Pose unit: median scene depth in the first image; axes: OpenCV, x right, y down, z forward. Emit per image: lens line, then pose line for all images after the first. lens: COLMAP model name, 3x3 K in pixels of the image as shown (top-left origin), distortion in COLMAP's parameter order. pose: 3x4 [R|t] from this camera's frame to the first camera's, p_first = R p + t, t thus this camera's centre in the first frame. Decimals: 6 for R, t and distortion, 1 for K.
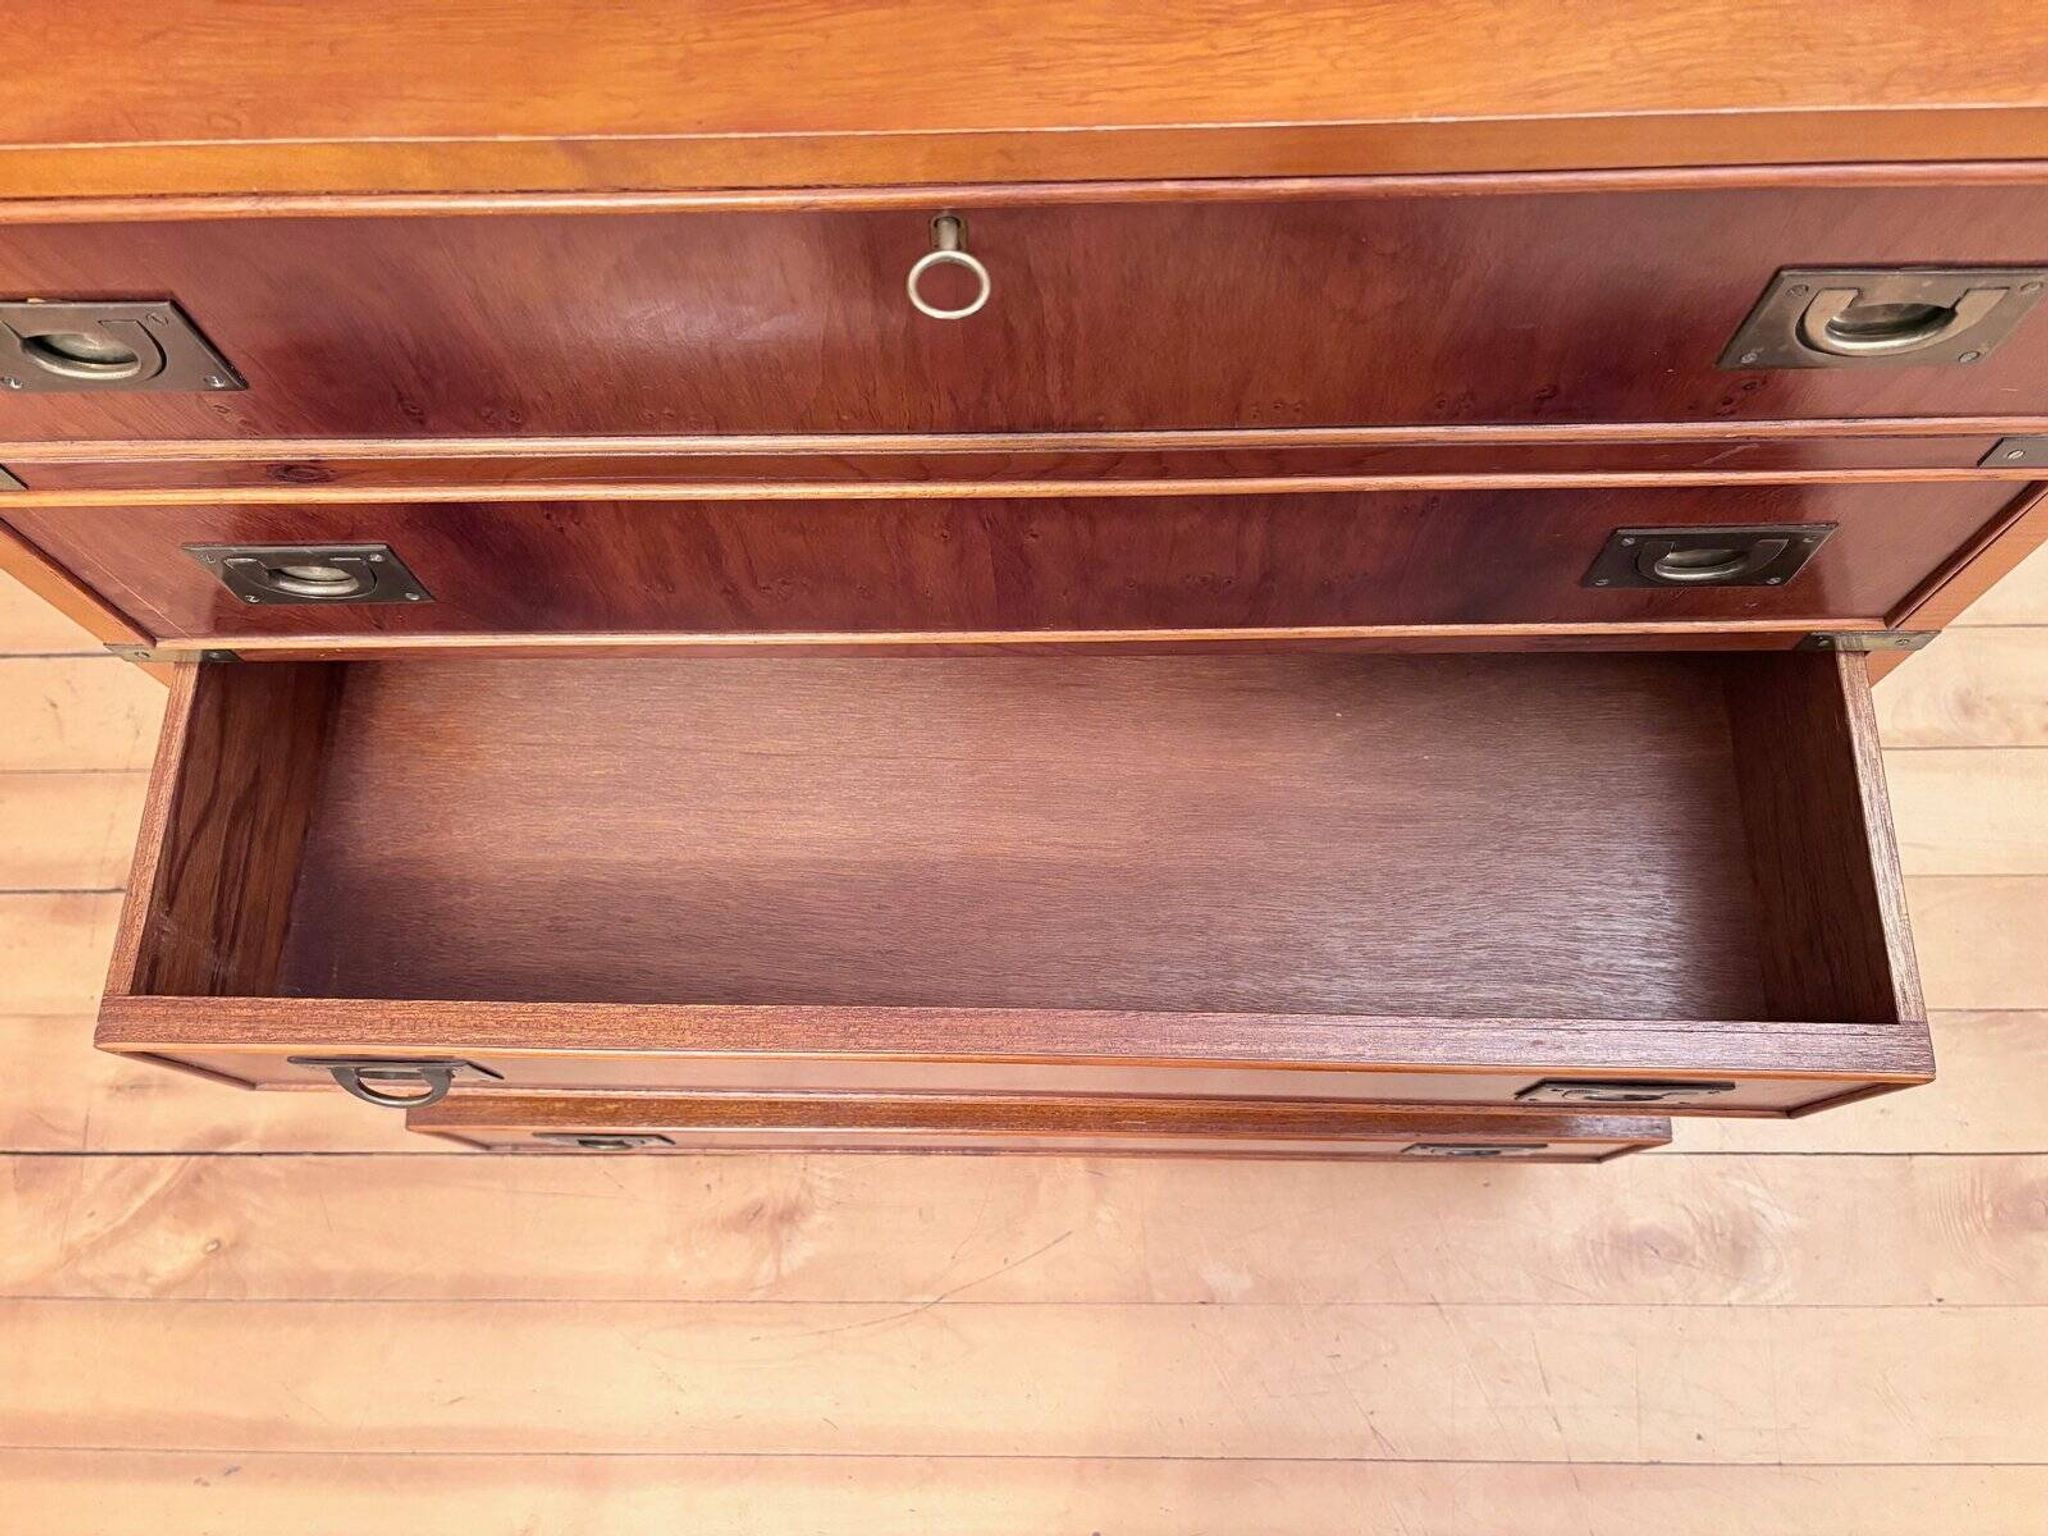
lens RADIAL K [[1574.0, 0, 1029.0], [0, 1574.0, 795.0], [0, 0, 1]] dist [0.034873, -0.047437]
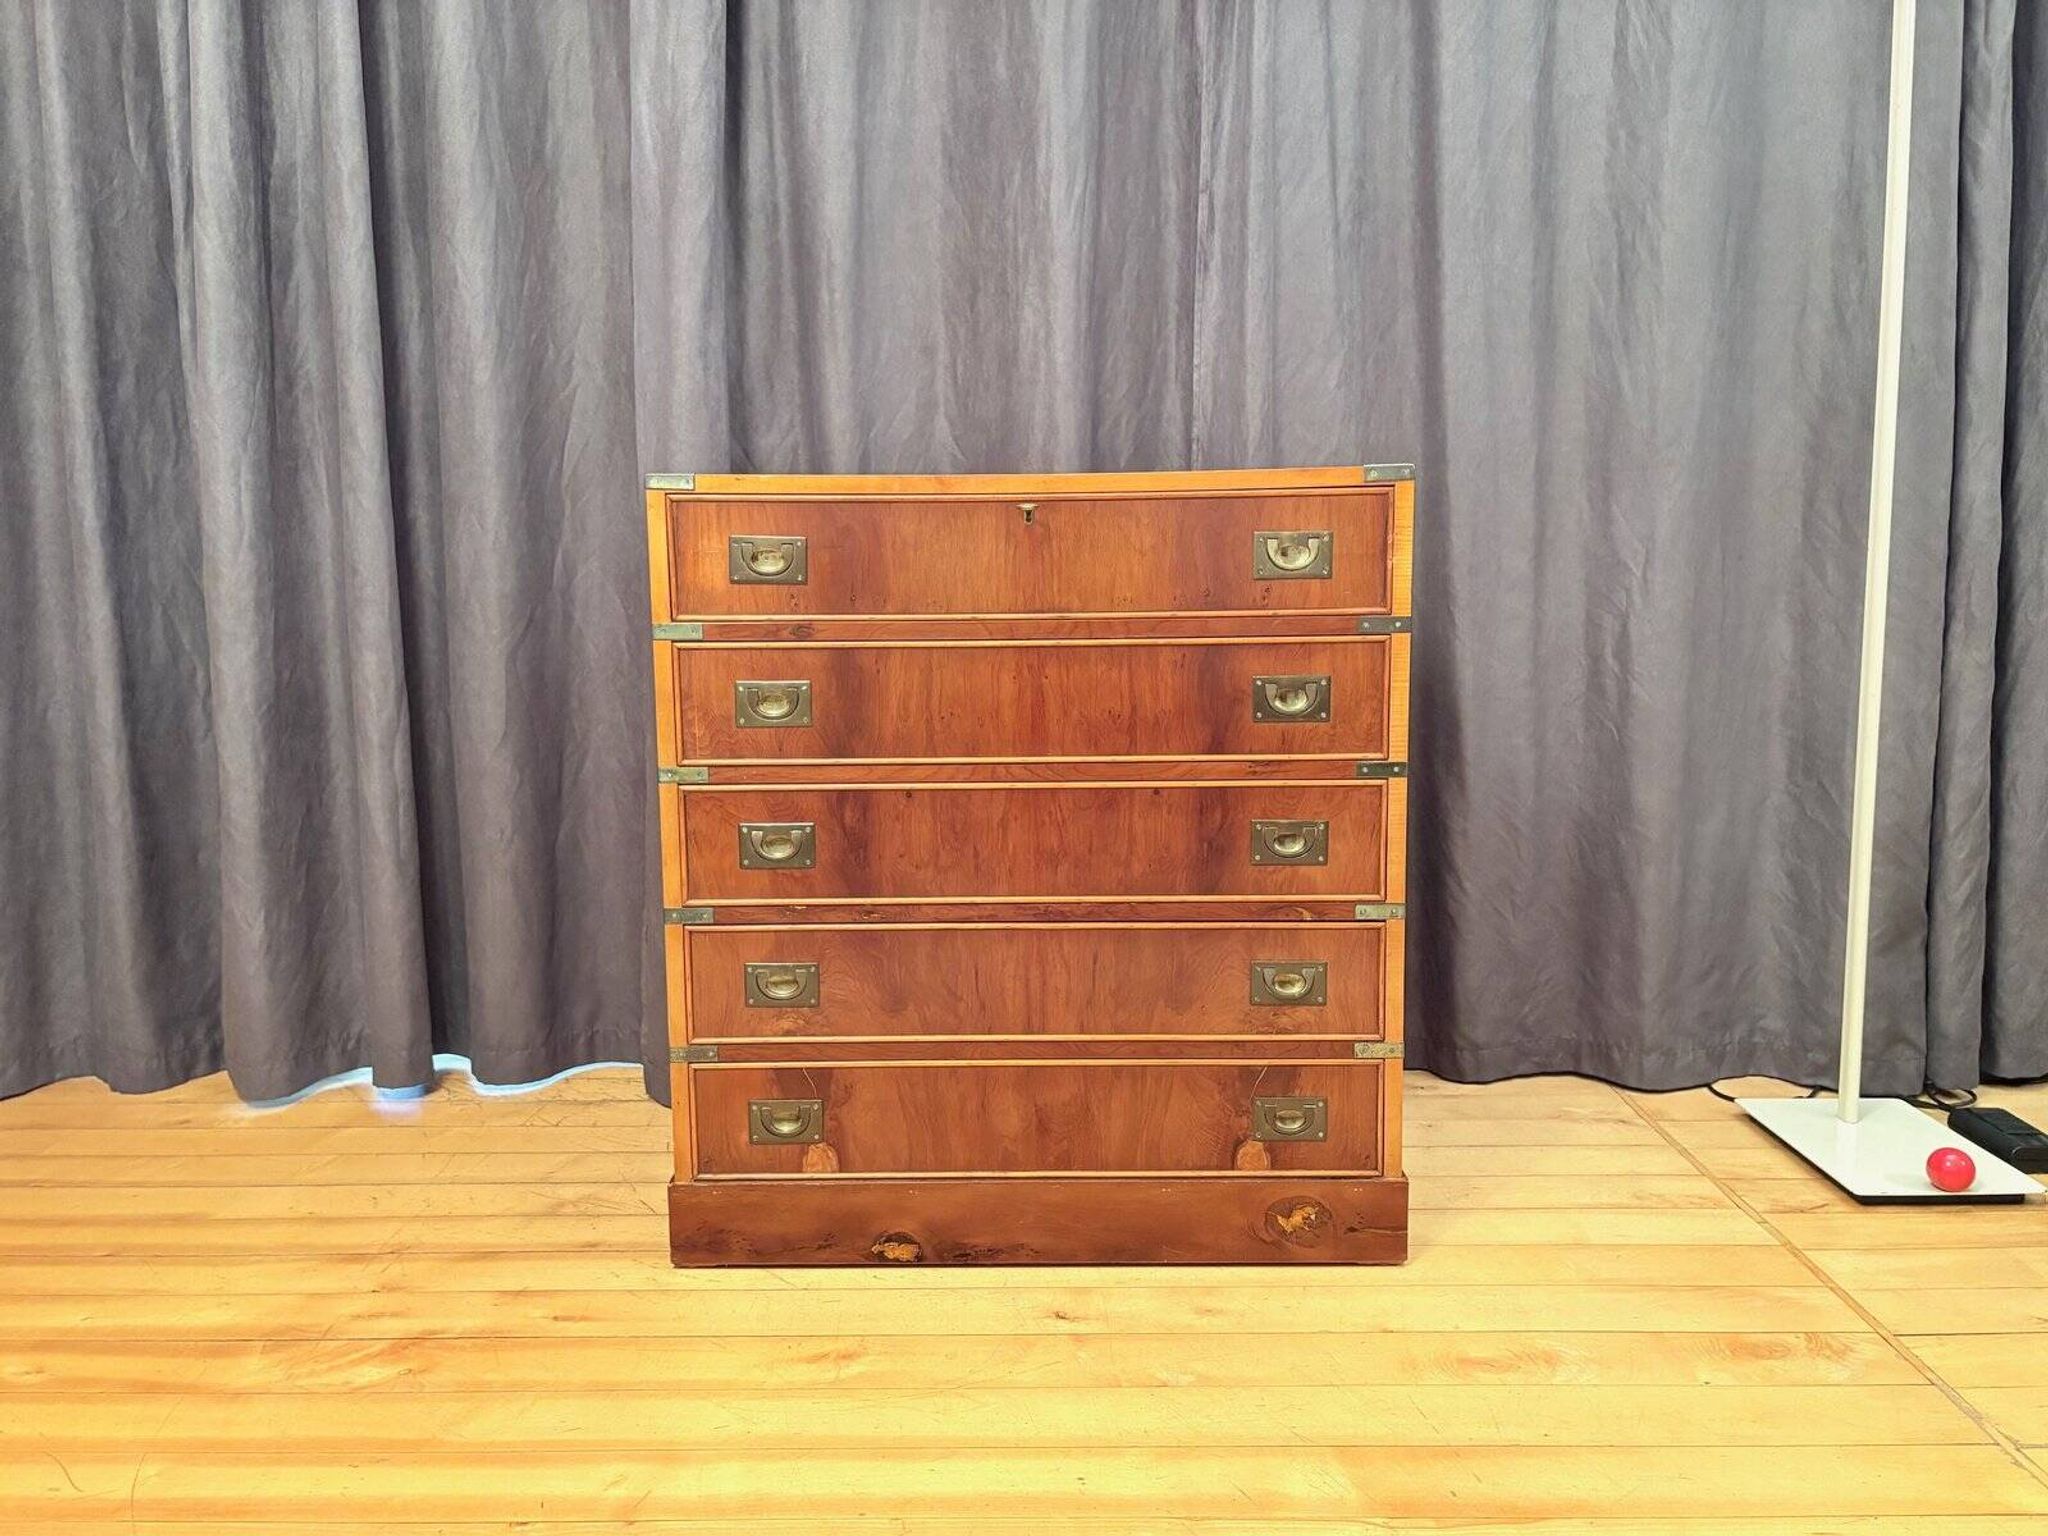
lens RADIAL K [[1574.0, 0, 1039.5], [0, 1574.0, 771.2], [0, 0, 1]] dist [0.034873, -0.047437]
pose [[0.999625, 0.026695, 0.006043, -0.011627], [-0.006336, 0.440467, -0.897746, 1.297061], [-0.026627, 0.897372, 0.440471, -0.040994]]
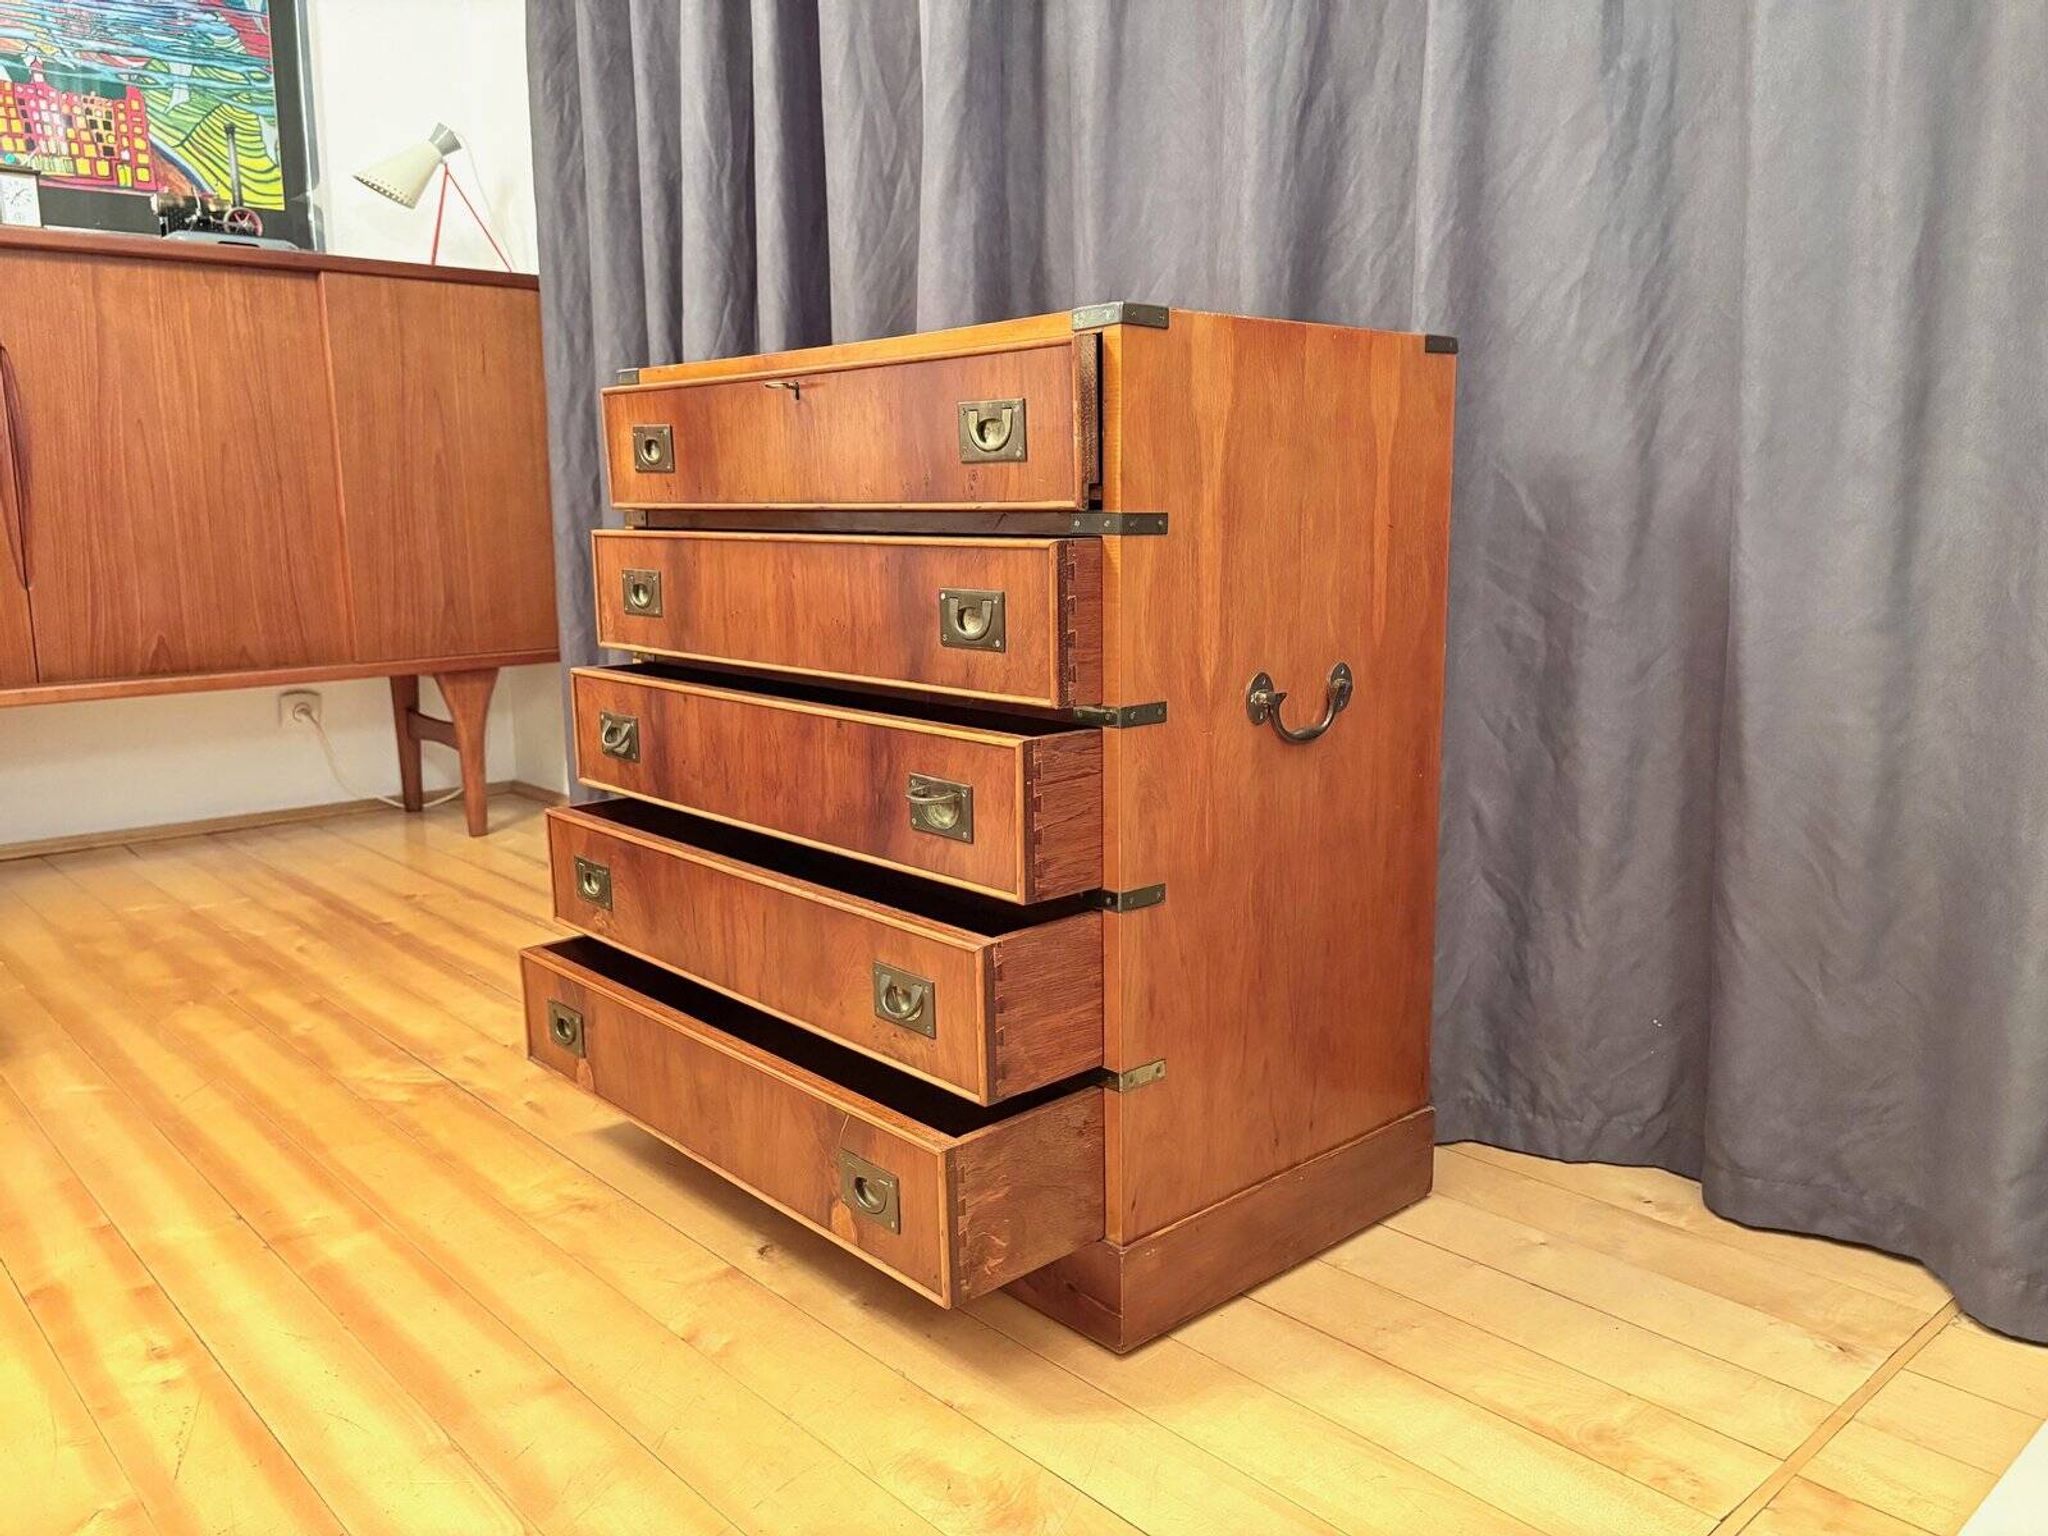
lens RADIAL K [[1574.0, 0, 1031.4], [0, 1574.0, 773.3], [0, 0, 1]] dist [0.034873, -0.047437]
pose [[0.678296, 0.156540, -0.717920, 1.121468], [-0.698112, 0.442116, -0.563180, 0.637443], [0.229244, 0.883192, 0.409168, 0.171829]]
